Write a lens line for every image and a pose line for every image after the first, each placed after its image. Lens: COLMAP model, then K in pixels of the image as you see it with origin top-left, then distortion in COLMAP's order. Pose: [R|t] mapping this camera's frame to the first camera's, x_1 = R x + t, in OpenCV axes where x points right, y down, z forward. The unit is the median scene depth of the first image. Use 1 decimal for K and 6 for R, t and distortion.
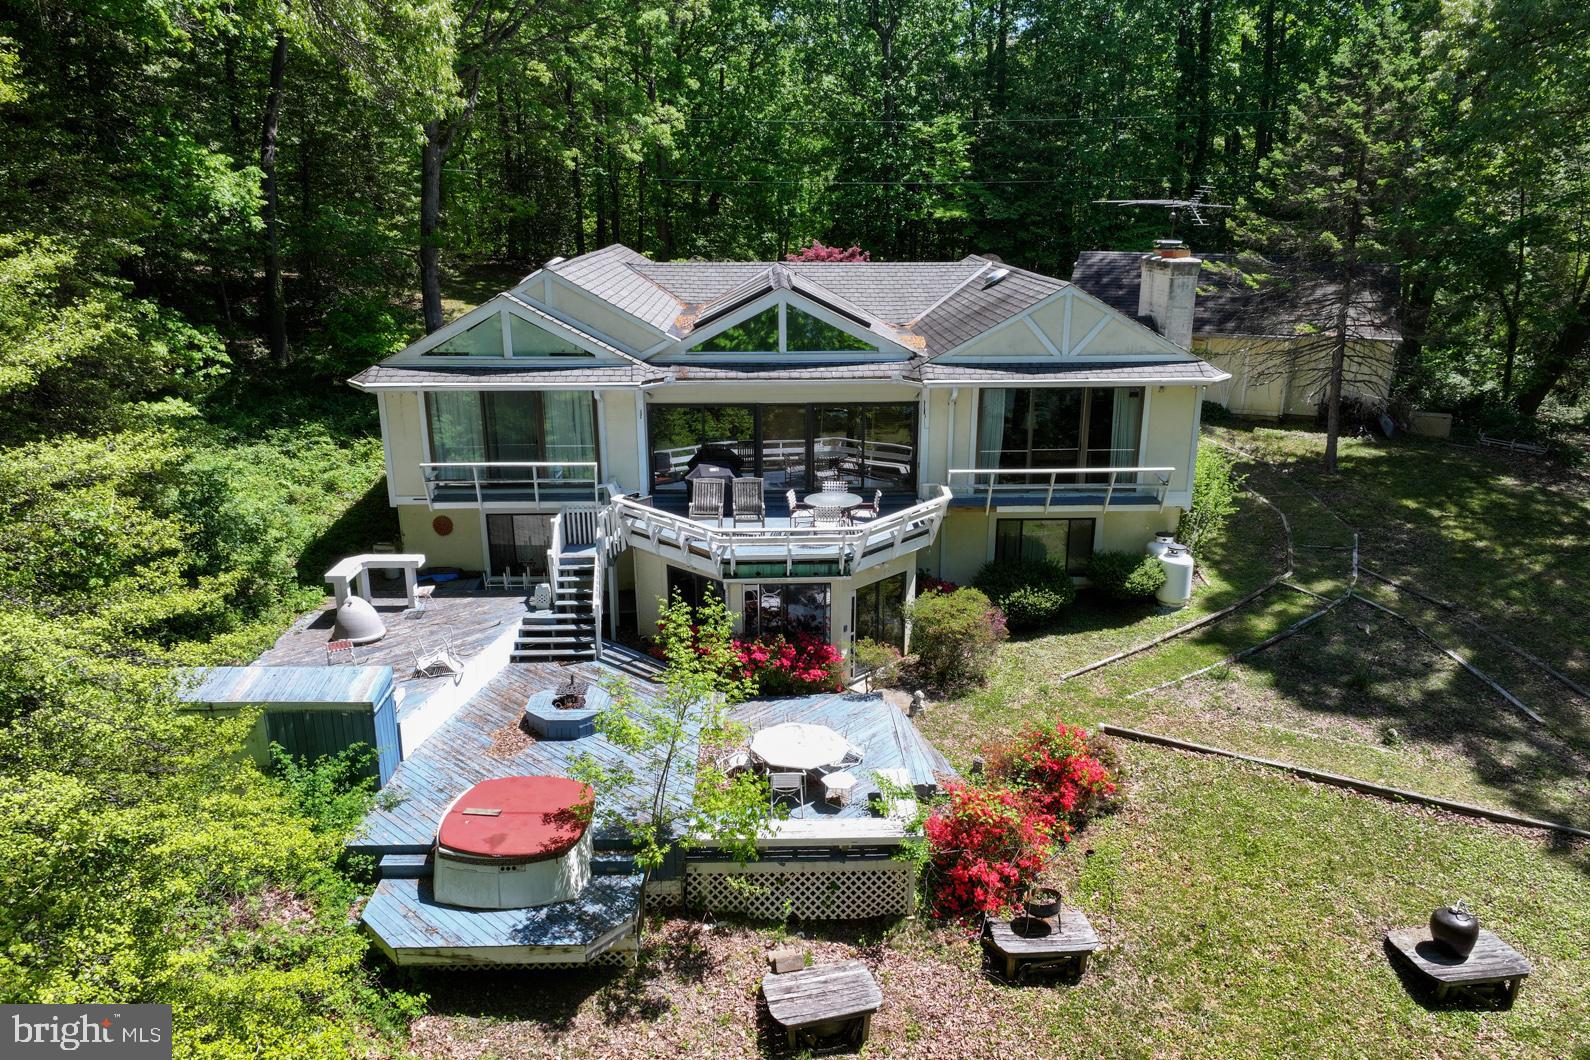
lens RADIAL K [[1073.9, 0, 796.5], [0, 1073.9, 543.2], [0, 0, 1]] dist [-0.001956, -0.004932]
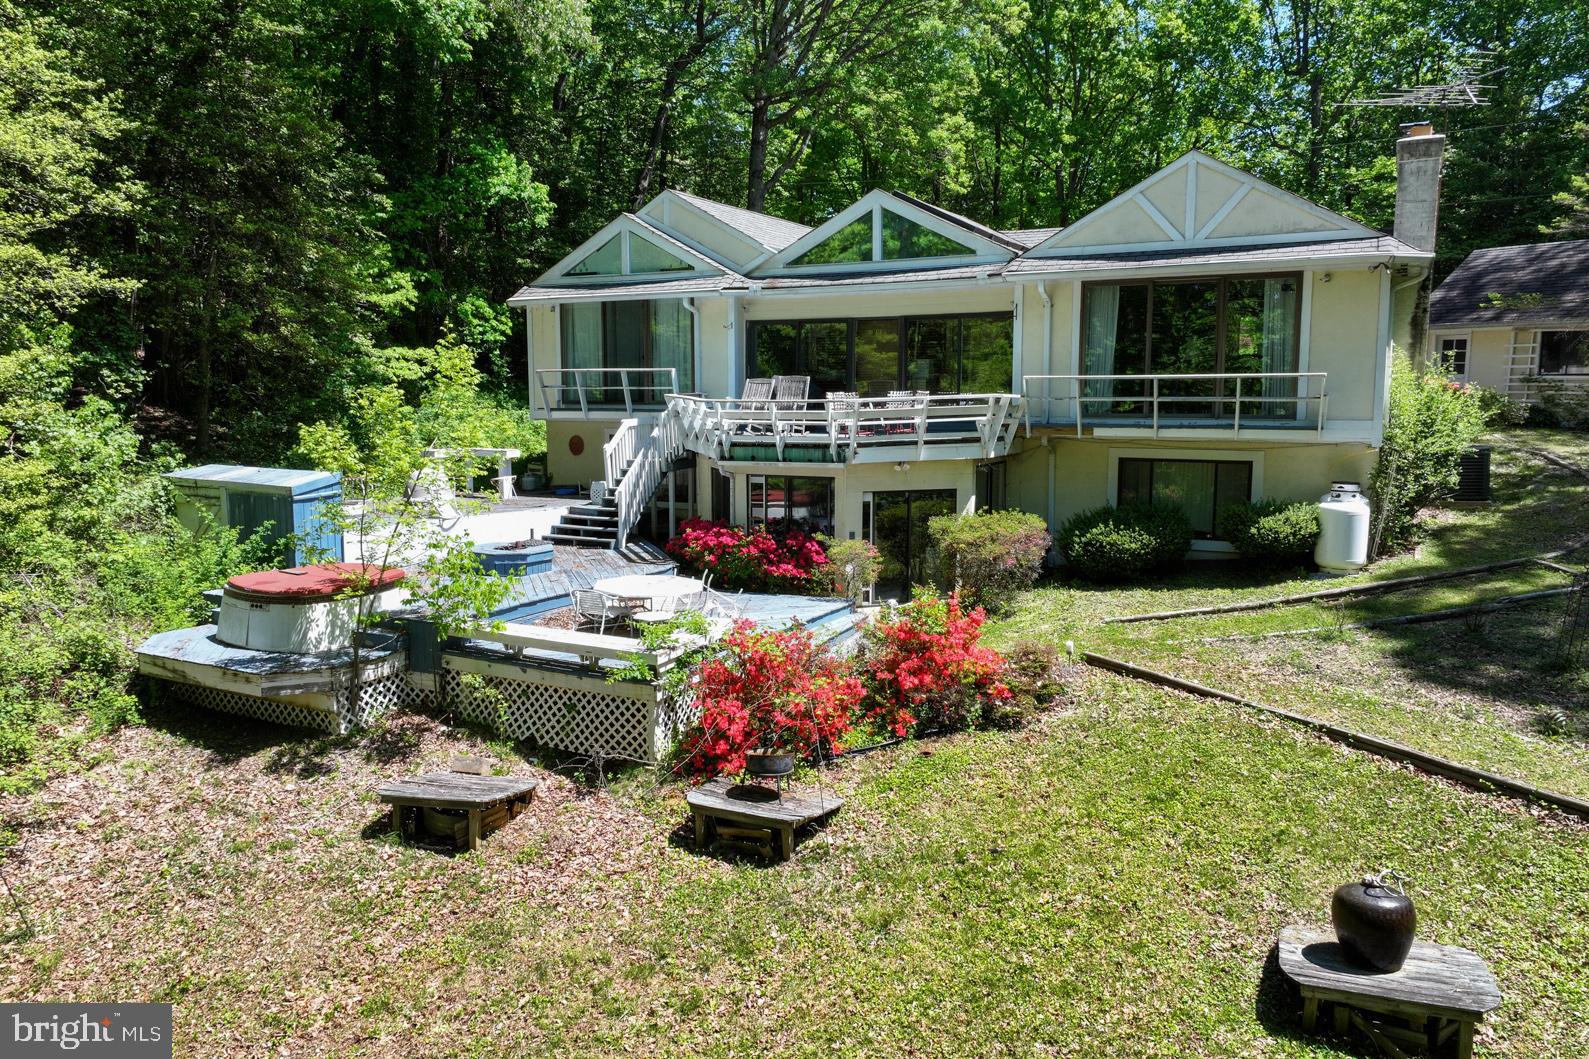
lens RADIAL K [[1073.2, 0, 803.1], [0, 1073.2, 517.2], [0, 0, 1]] dist [-0.001956, -0.004932]
pose [[0.878980, 0.060260, -0.473035, 0.488921], [-0.140733, 0.980580, -0.136591, 0.220990], [0.455618, 0.186633, 0.870391, 0.274817]]
